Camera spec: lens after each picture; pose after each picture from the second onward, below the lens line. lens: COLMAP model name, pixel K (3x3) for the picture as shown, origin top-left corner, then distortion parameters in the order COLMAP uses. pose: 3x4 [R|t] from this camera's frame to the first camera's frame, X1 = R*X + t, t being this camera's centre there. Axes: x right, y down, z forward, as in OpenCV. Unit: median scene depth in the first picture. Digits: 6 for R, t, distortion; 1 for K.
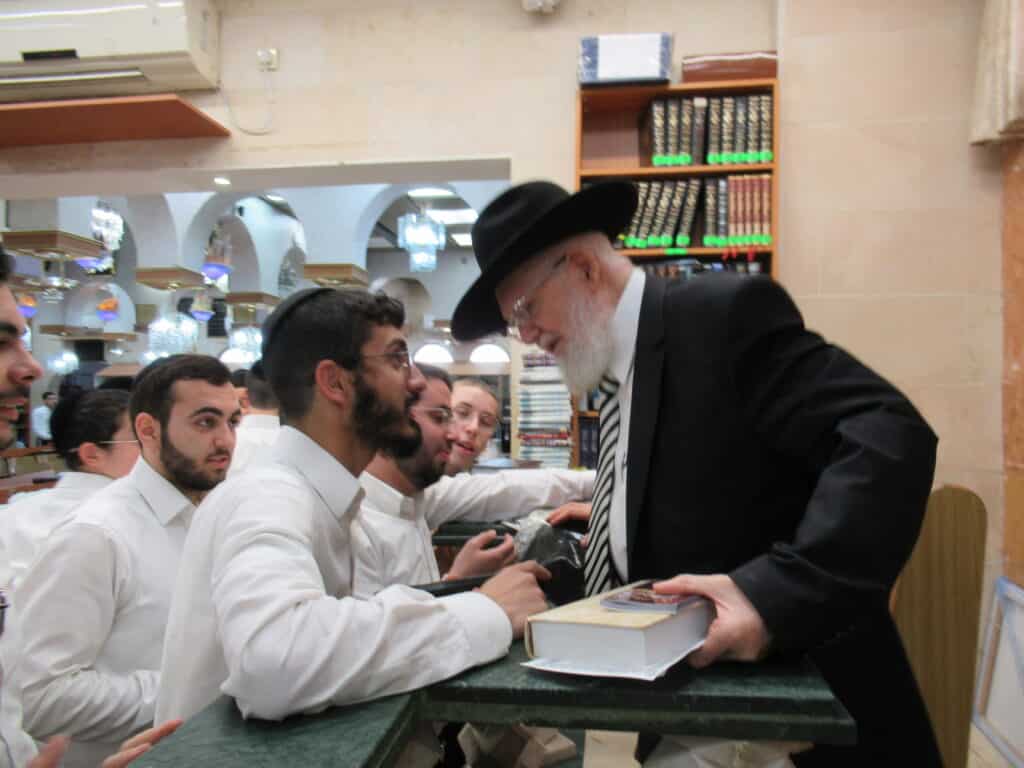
lens RADIAL K [[789.6, 0, 490.7], [0, 789.6, 389.3], [0, 0, 1]] dist [0.003567, 0.011801]
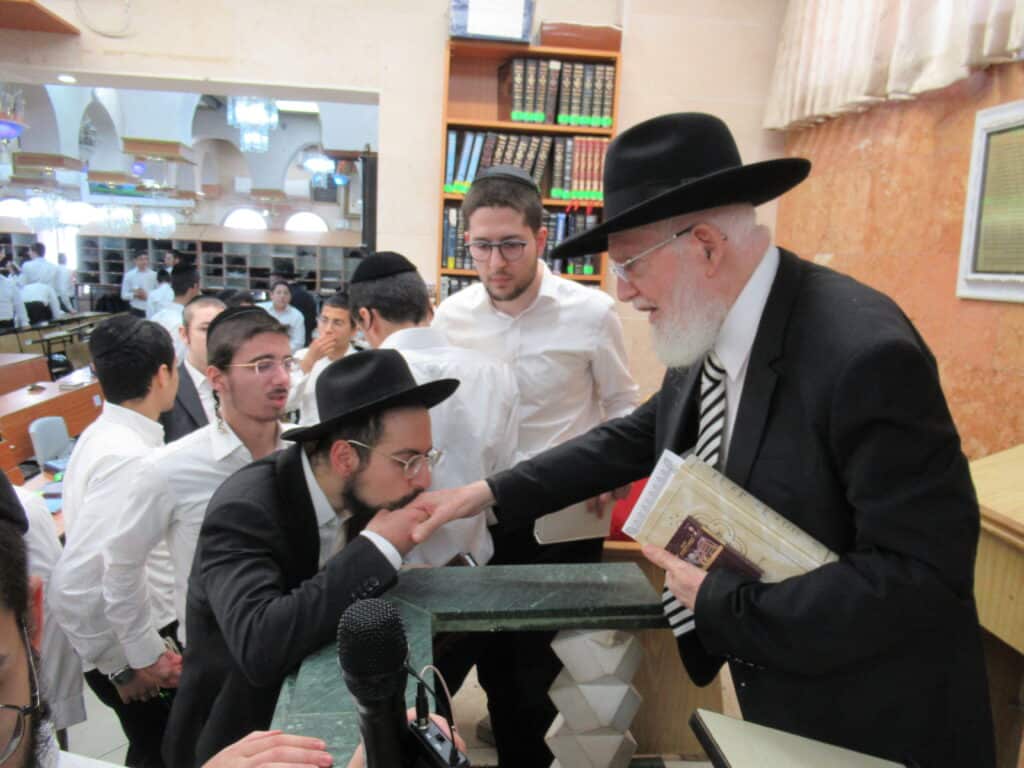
lens RADIAL K [[789.6, 0, 487.0], [0, 789.6, 410.0], [0, 0, 1]] dist [0.003567, 0.011801]
pose [[0.970594, -0.011101, 0.240466, -0.104497], [-0.038610, 0.978824, 0.201029, -0.105927], [-0.237606, -0.204402, 0.949612, -0.143283]]
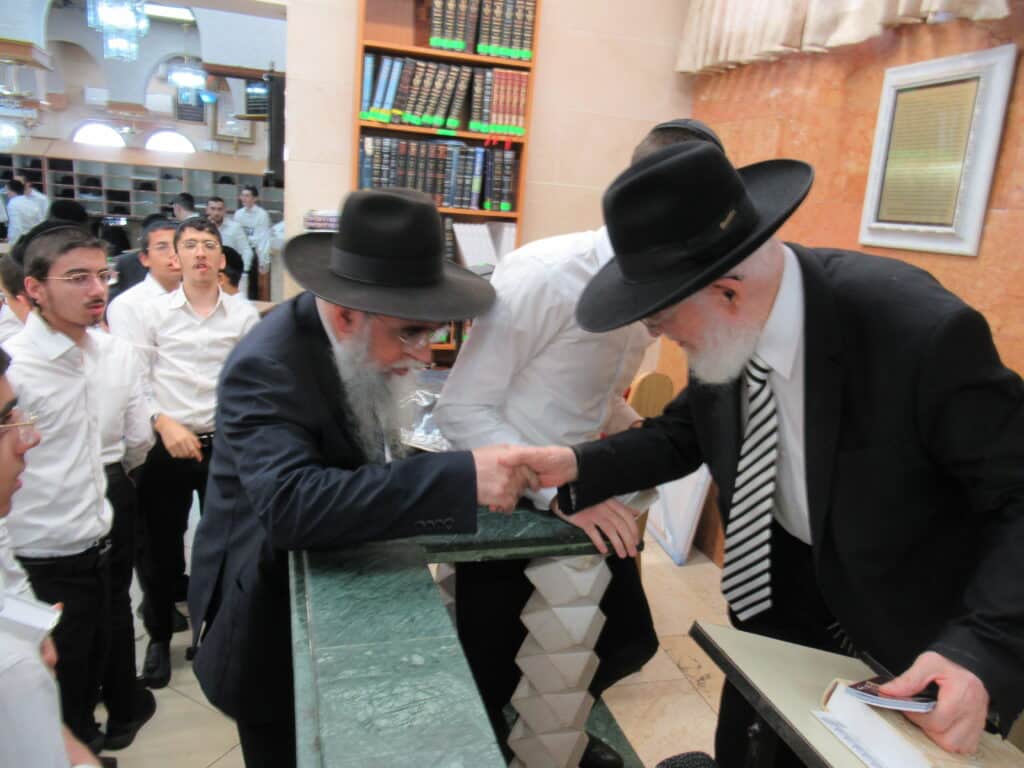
lens RADIAL K [[789.6, 0, 488.8], [0, 789.6, 414.1], [0, 0, 1]] dist [0.003567, 0.011801]
pose [[0.917624, -0.041353, 0.395293, -0.174382], [-0.075050, 0.958652, 0.274507, -0.104114], [-0.390301, -0.281561, 0.876578, -0.128625]]
